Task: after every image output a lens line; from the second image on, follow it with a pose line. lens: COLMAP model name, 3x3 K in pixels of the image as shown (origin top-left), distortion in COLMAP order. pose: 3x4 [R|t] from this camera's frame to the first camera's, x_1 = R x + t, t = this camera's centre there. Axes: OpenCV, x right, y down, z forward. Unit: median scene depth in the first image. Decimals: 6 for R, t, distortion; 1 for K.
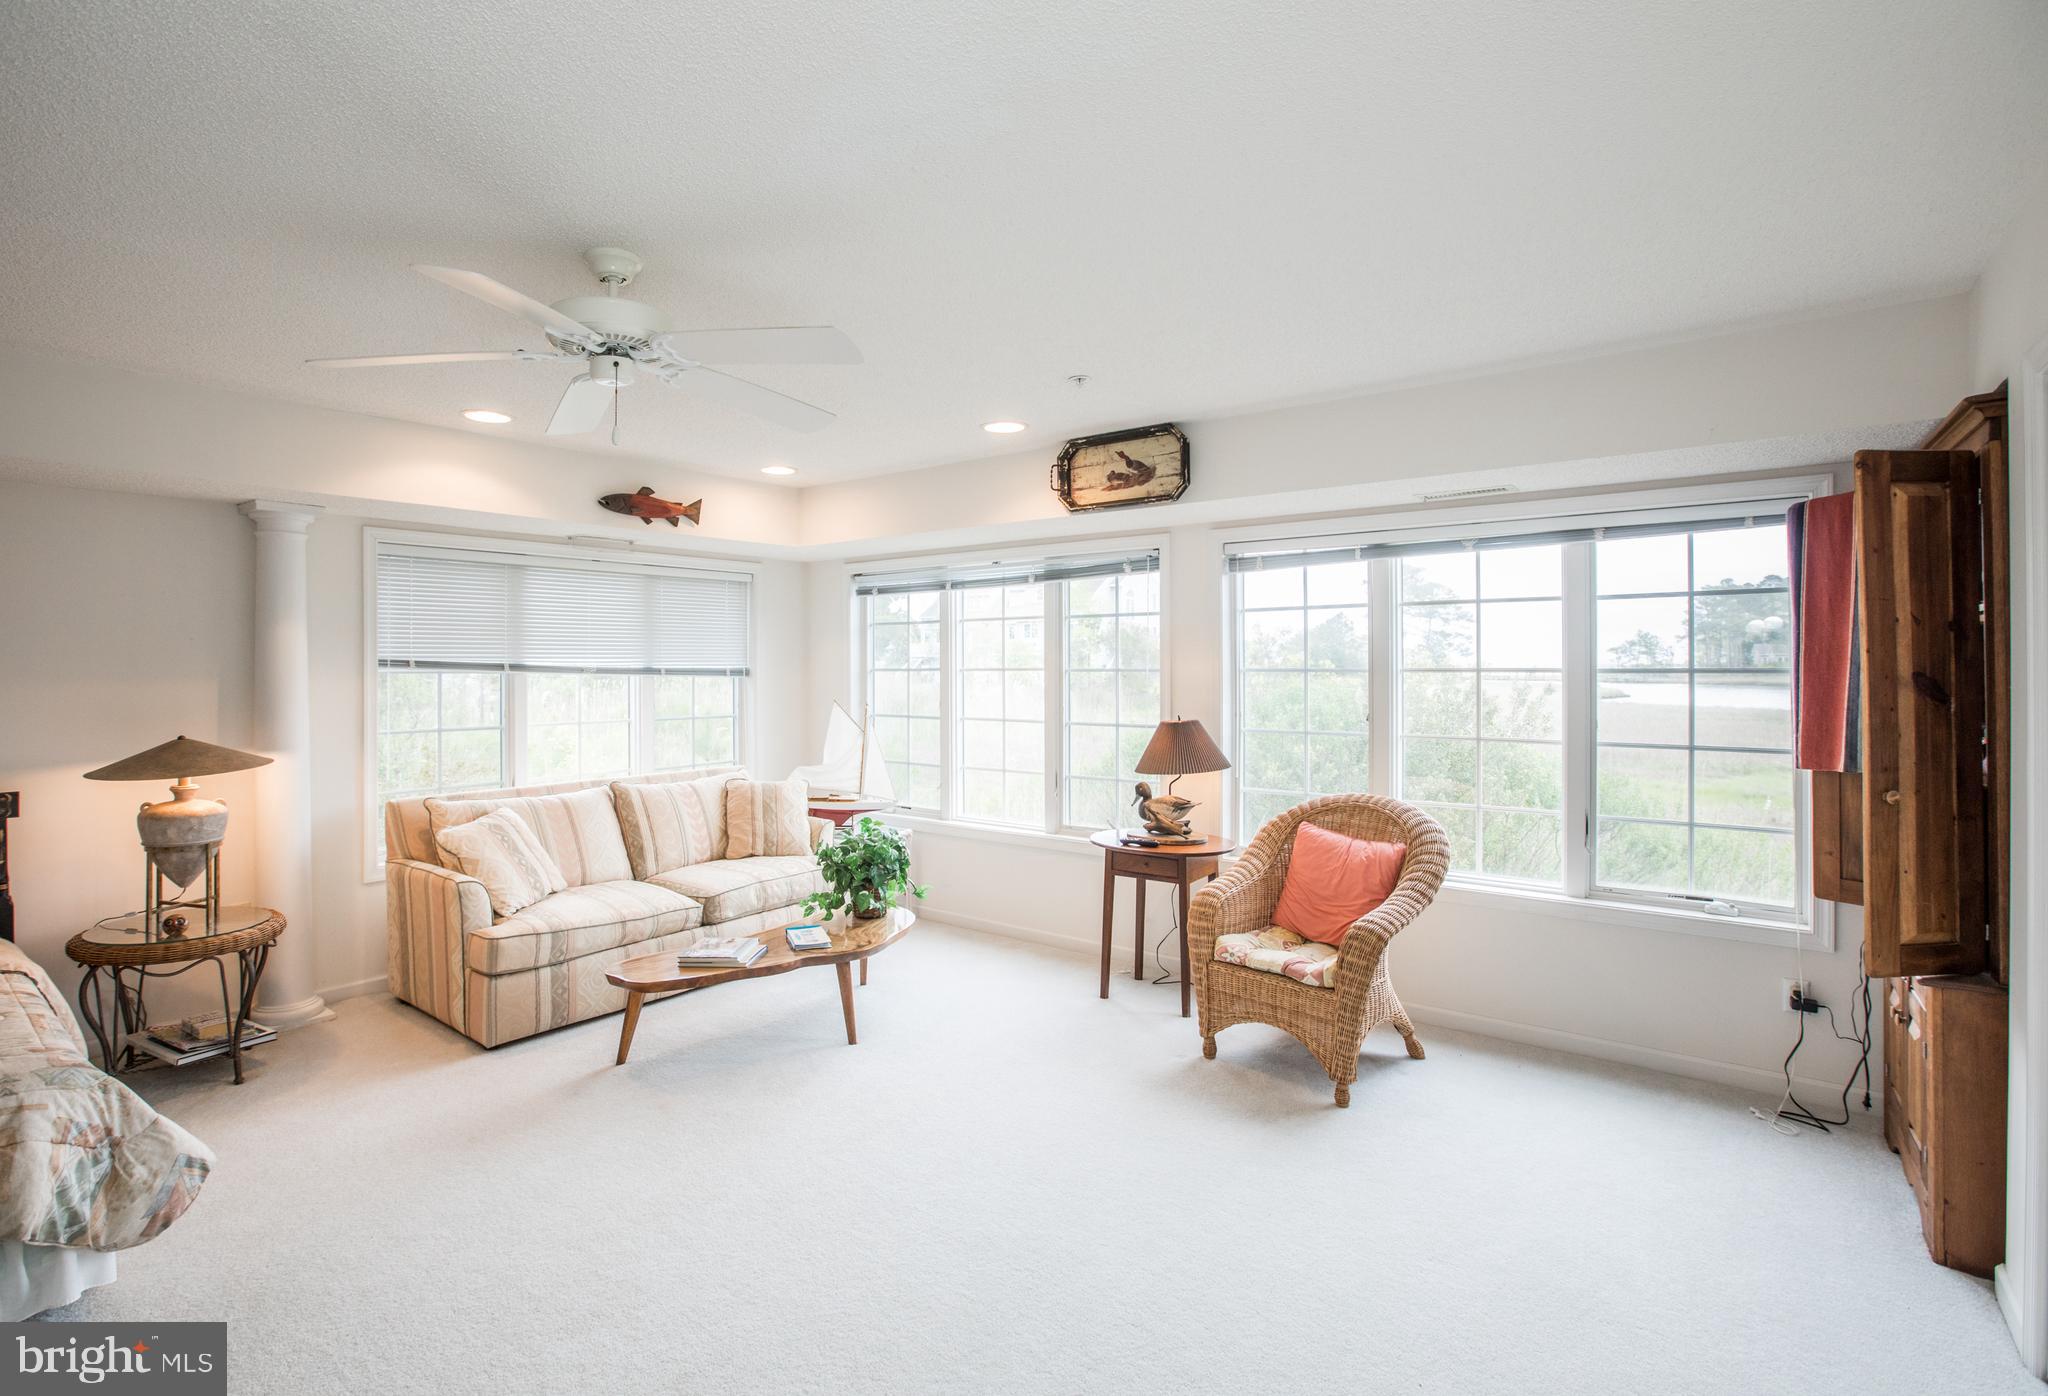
lens RADIAL K [[981.3, 0, 988.7], [0, 981.3, 661.7], [0, 0, 1]] dist [-0.032866, 0.001229]
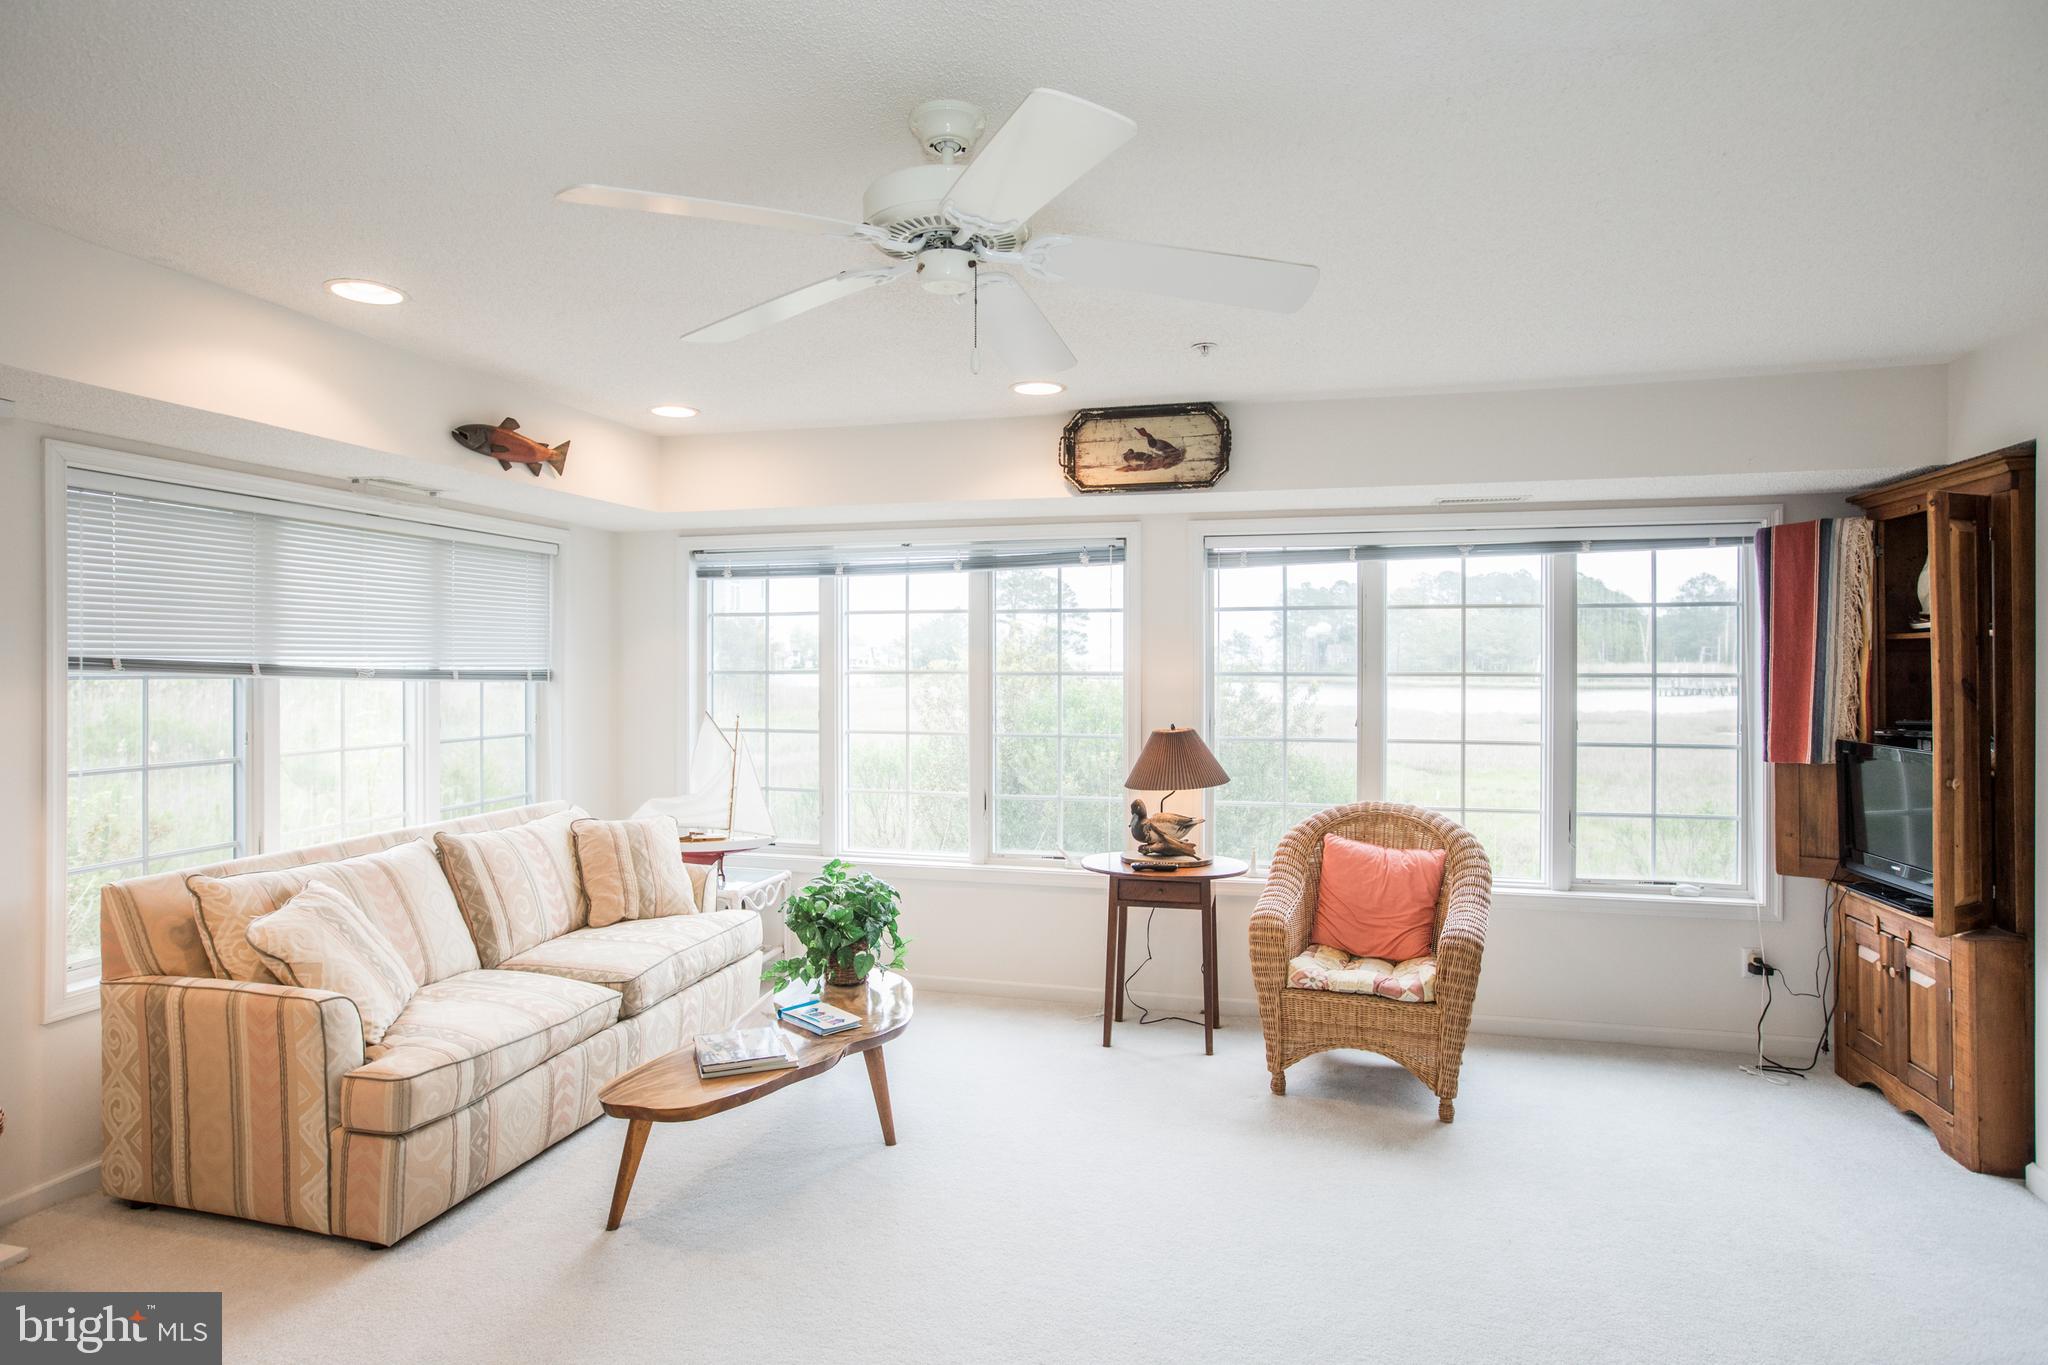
lens RADIAL K [[1113.4, 0, 1019.7], [0, 1113.4, 659.9], [0, 0, 1]] dist [-0.023001, 0.001137]
pose [[0.916389, 0.004415, 0.400265, -0.368074], [-0.004843, 0.999988, 0.000057, -0.003848], [-0.400260, -0.001991, 0.916399, 0.117936]]
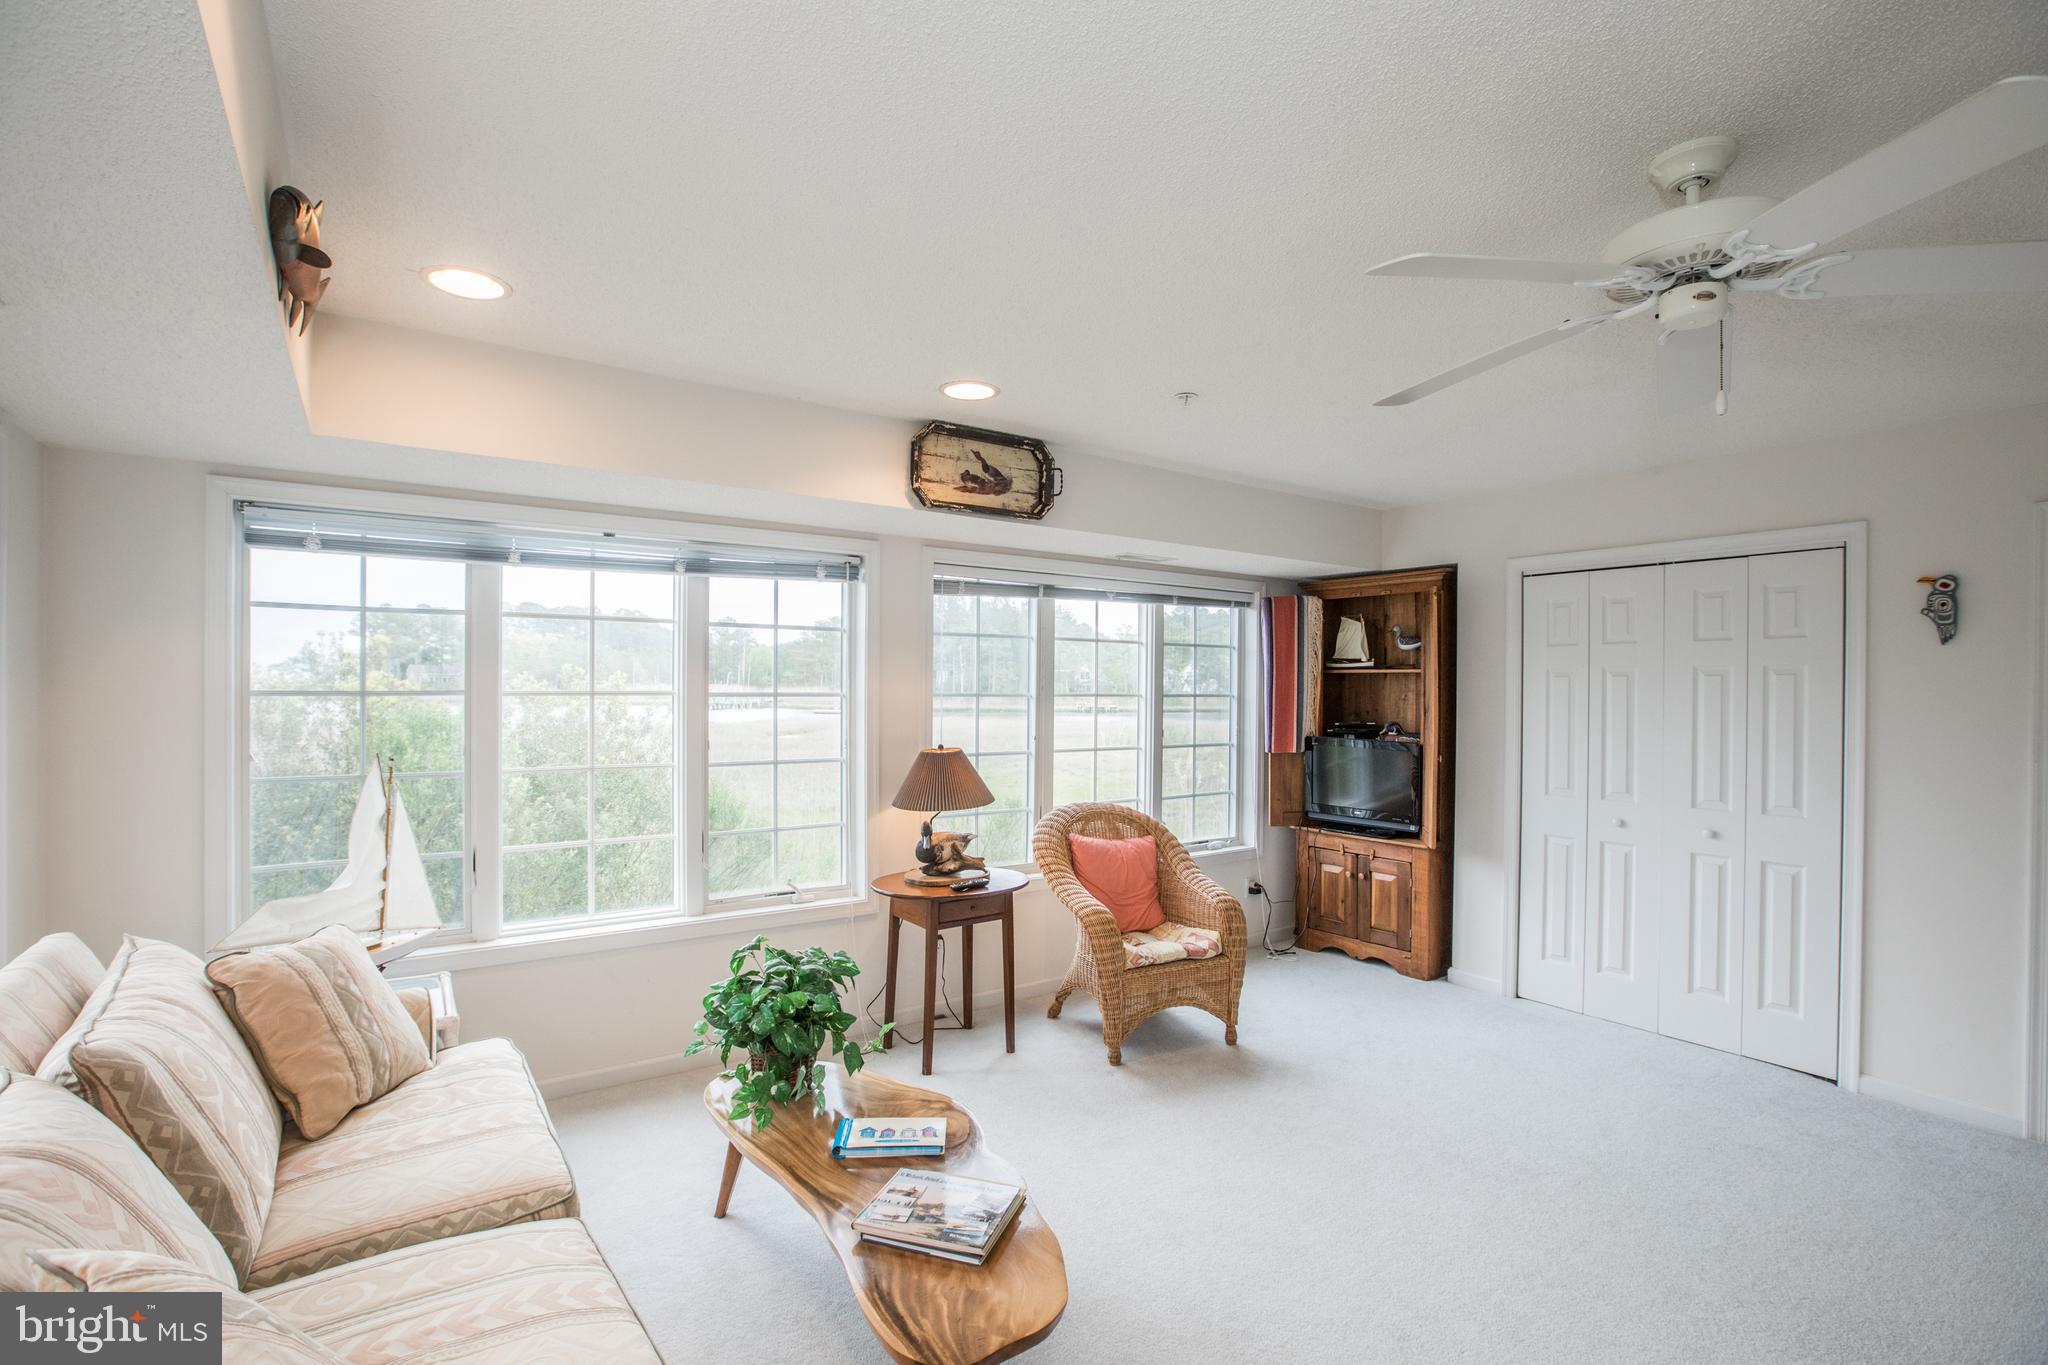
lens RADIAL K [[946.0, 0, 1021.5], [0, 946.0, 677.4], [0, 0, 1]] dist [-0.073829, 0.042088]
pose [[0.285196, 0.014493, 0.958360, -0.674545], [-0.011773, 0.999863, -0.011618, 0.001703], [-0.958397, -0.007969, 0.285327, 0.709546]]
